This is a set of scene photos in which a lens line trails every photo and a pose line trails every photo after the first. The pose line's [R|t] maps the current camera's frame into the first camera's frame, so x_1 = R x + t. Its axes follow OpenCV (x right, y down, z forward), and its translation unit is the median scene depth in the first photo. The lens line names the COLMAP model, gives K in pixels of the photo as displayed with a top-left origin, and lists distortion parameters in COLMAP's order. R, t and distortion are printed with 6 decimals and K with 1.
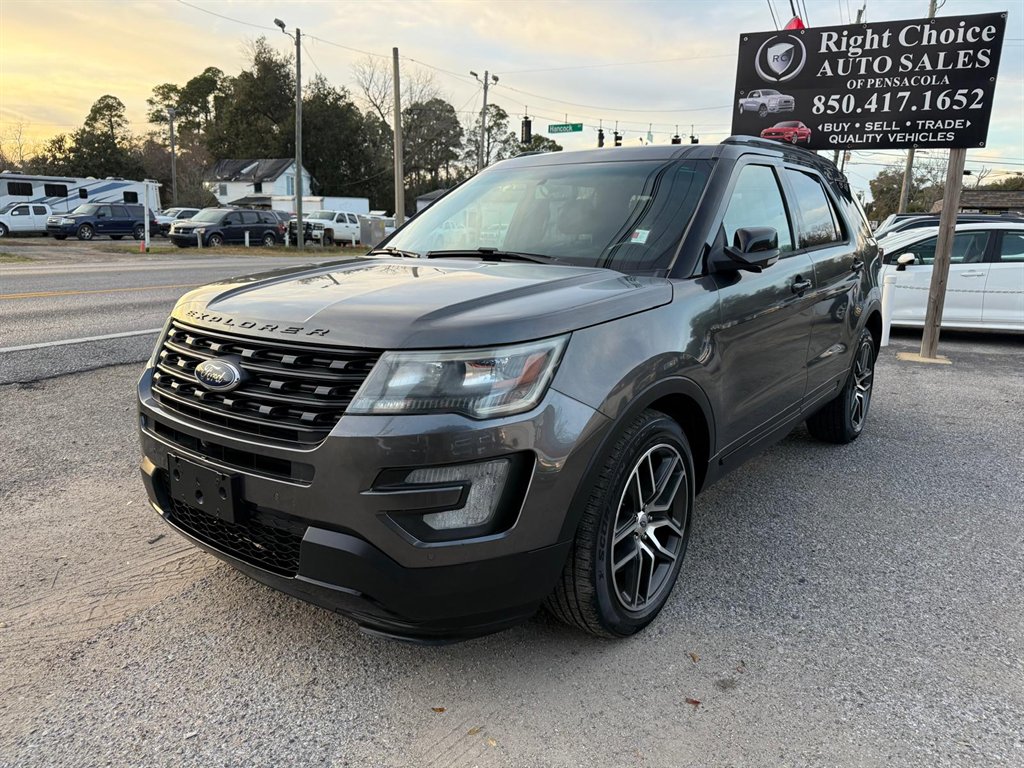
lens RADIAL K [[729.8, 0, 512.0], [0, 729.8, 384.0], [0, 0, 1]] dist [0.022439, -0.022966]
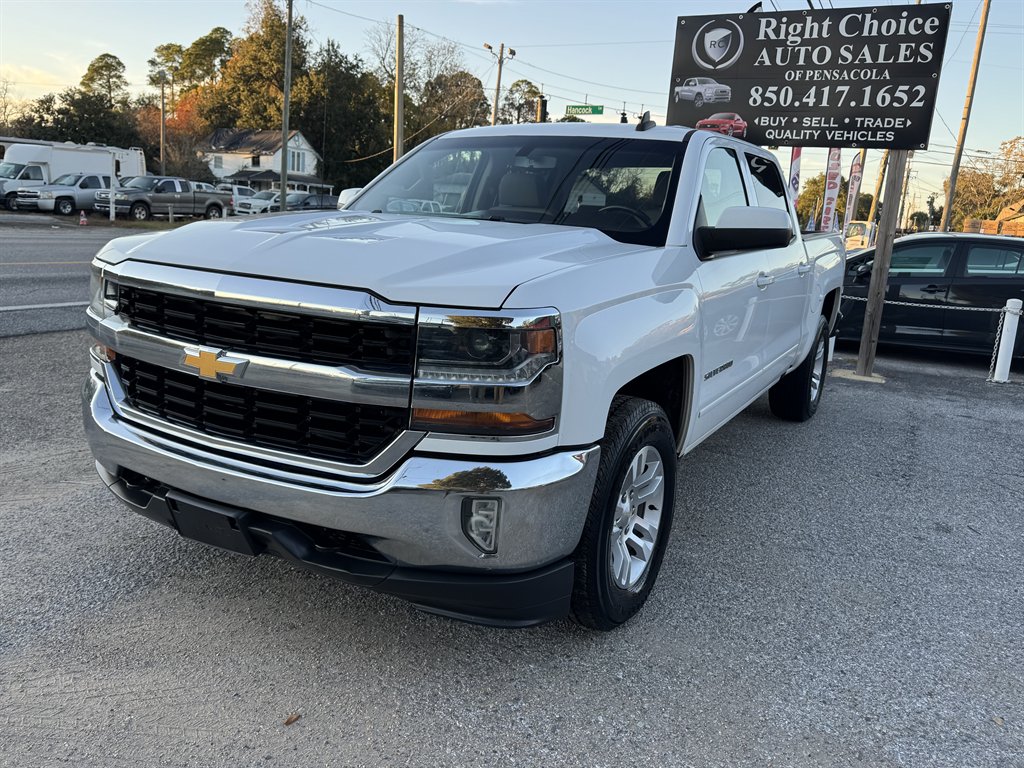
lens RADIAL K [[807.2, 0, 512.0], [0, 807.2, 384.0], [0, 0, 1]] dist [0.030629, -0.027599]
pose [[0.998242, 0.050541, -0.030954, 0.156189], [-0.050737, 0.998696, -0.005581, 0.002167], [0.030632, 0.007142, 0.999505, -0.027110]]
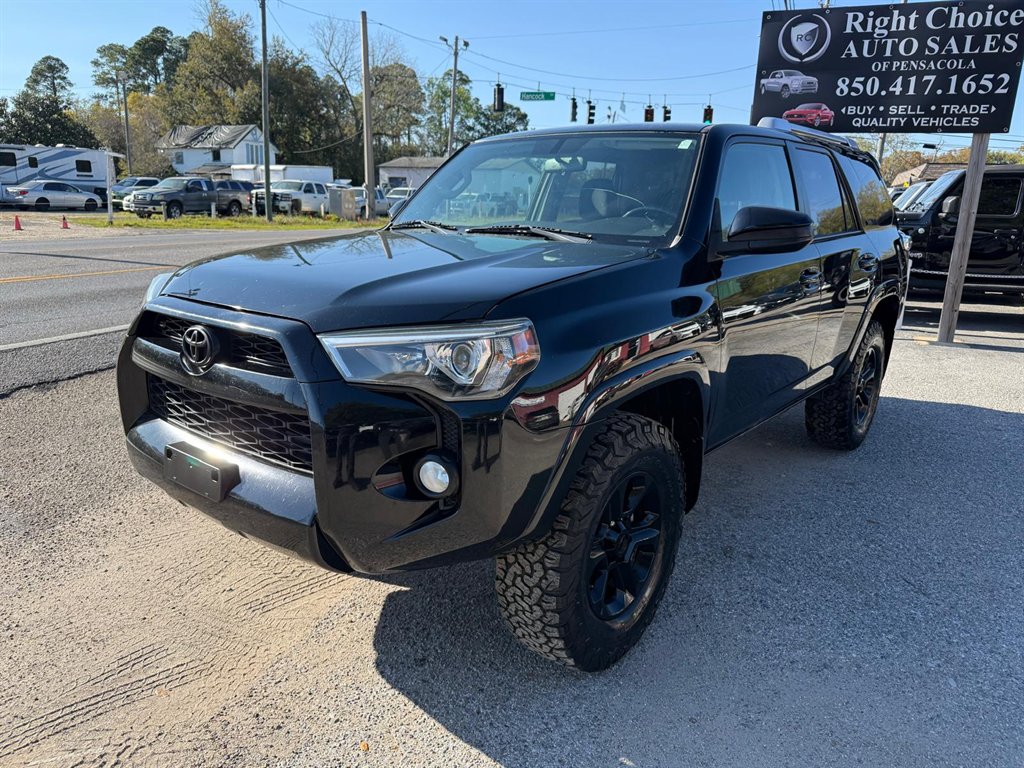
lens RADIAL K [[733.6, 0, 515.3], [0, 733.6, 385.2], [0, 0, 1]] dist [0.002368, -0.003916]
pose [[0.998467, -0.011422, 0.054158, -0.076537], [0.009155, 0.999079, 0.041917, -0.024332], [-0.054587, -0.041357, 0.997652, 0.022066]]
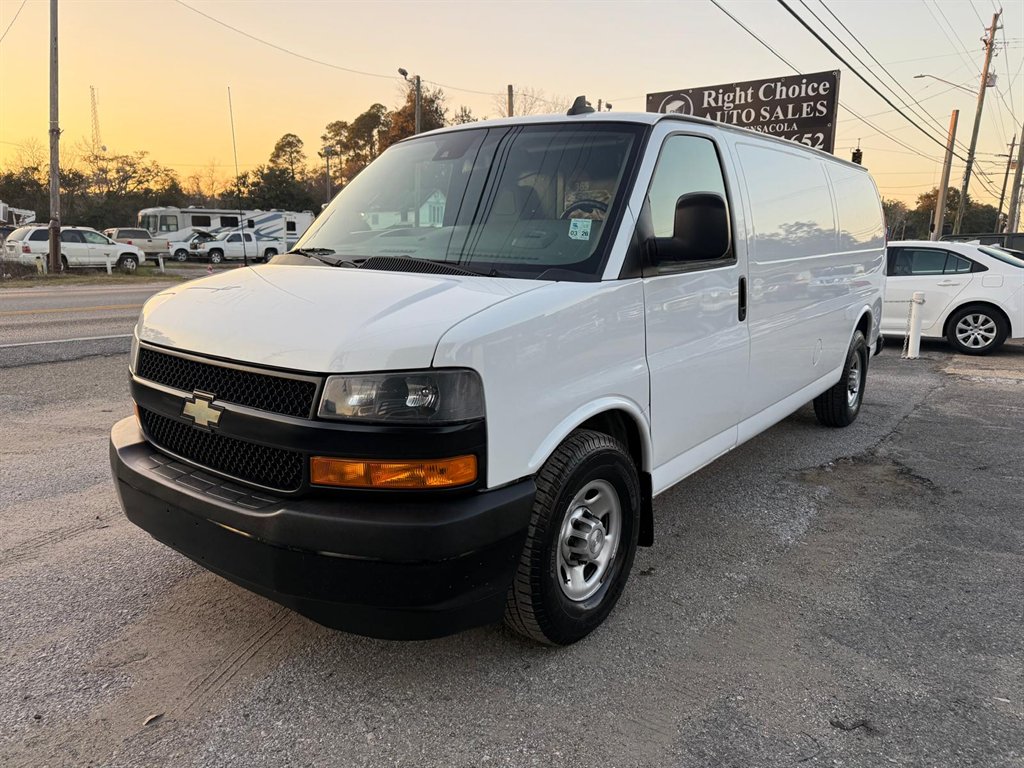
lens RADIAL K [[729.8, 0, 512.0], [0, 729.8, 384.0], [0, 0, 1]] dist [0.022439, -0.022966]
pose [[0.978472, 0.022824, -0.205112, 0.351088], [-0.027892, 0.999372, -0.021853, 0.046790], [0.204485, 0.027103, 0.978494, -0.246368]]
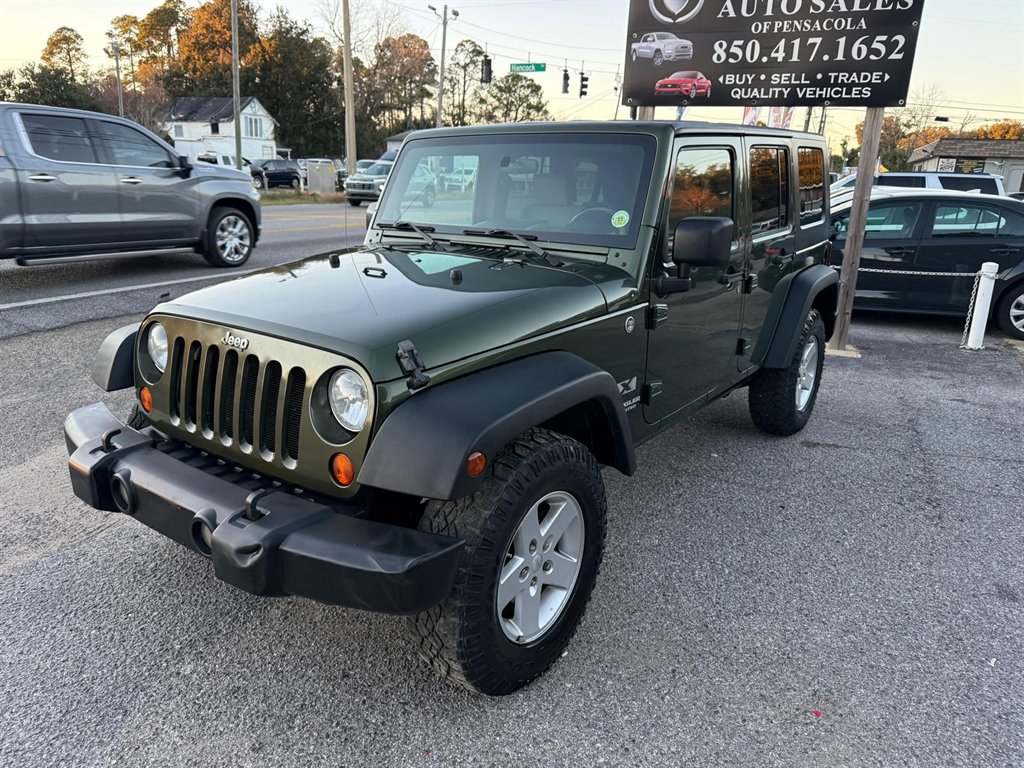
lens RADIAL K [[732.8, 0, 505.4], [0, 732.8, 382.7], [0, 0, 1]] dist [0.004650, -0.005070]
pose [[0.999875, 0.002635, 0.015605, 0.151555], [-0.003751, 0.997407, 0.071876, -0.055691], [-0.015375, -0.071926, 0.997291, 0.122037]]
